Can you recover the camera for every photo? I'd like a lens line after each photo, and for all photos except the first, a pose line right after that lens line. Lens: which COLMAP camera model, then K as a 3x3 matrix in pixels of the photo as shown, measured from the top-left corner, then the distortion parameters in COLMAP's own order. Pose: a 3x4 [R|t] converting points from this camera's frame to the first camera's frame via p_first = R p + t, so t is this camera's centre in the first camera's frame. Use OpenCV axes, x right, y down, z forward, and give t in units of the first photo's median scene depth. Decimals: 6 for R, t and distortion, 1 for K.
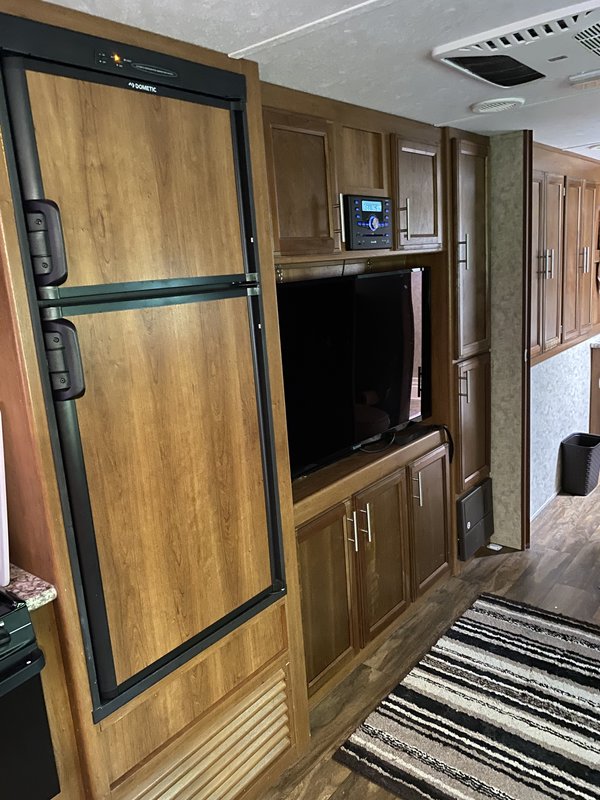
lens RADIAL K [[613.7, 0, 313.4], [0, 613.7, 397.5], [0, 0, 1]] dist [0.016430, -0.005408]
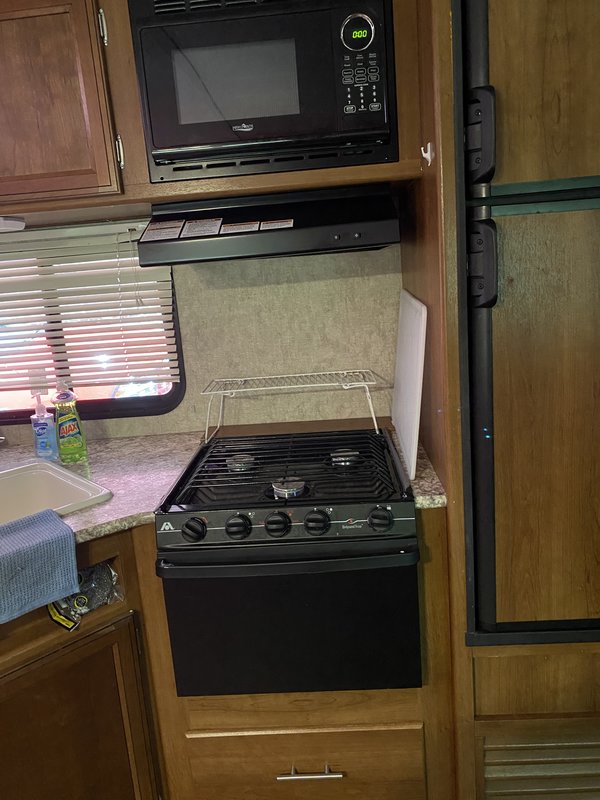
lens RADIAL K [[613.7, 0, 313.4], [0, 613.7, 397.5], [0, 0, 1]] dist [0.016430, -0.005408]
pose [[0.596526, 0.183725, -0.781282, 0.204390], [-0.131356, 0.982670, 0.130790, 0.049422], [0.791771, 0.024606, 0.610322, 0.216628]]
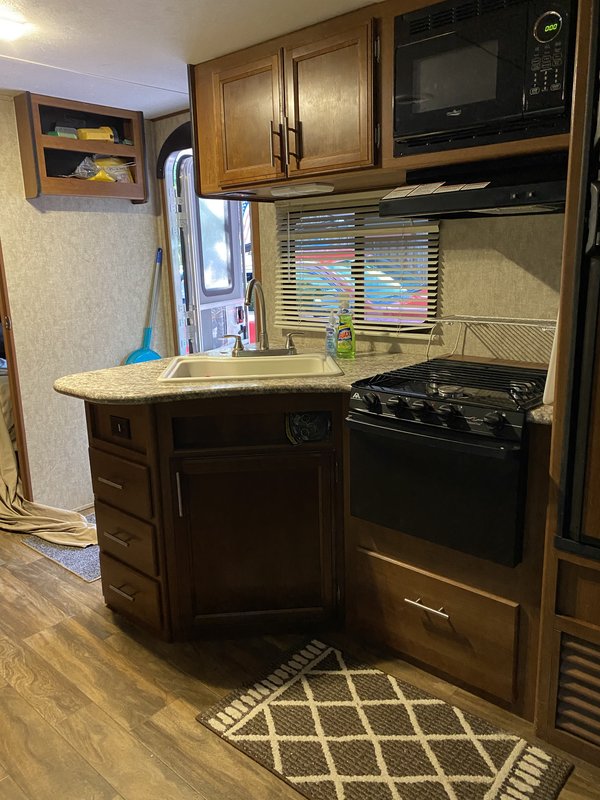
lens RADIAL K [[613.7, 0, 313.4], [0, 613.7, 397.5], [0, 0, 1]] dist [0.016430, -0.005408]
pose [[-0.031790, 0.282889, -0.958626, 0.738045], [-0.188506, 0.940201, 0.283704, 0.023825], [0.981557, 0.189725, 0.023438, 0.508550]]
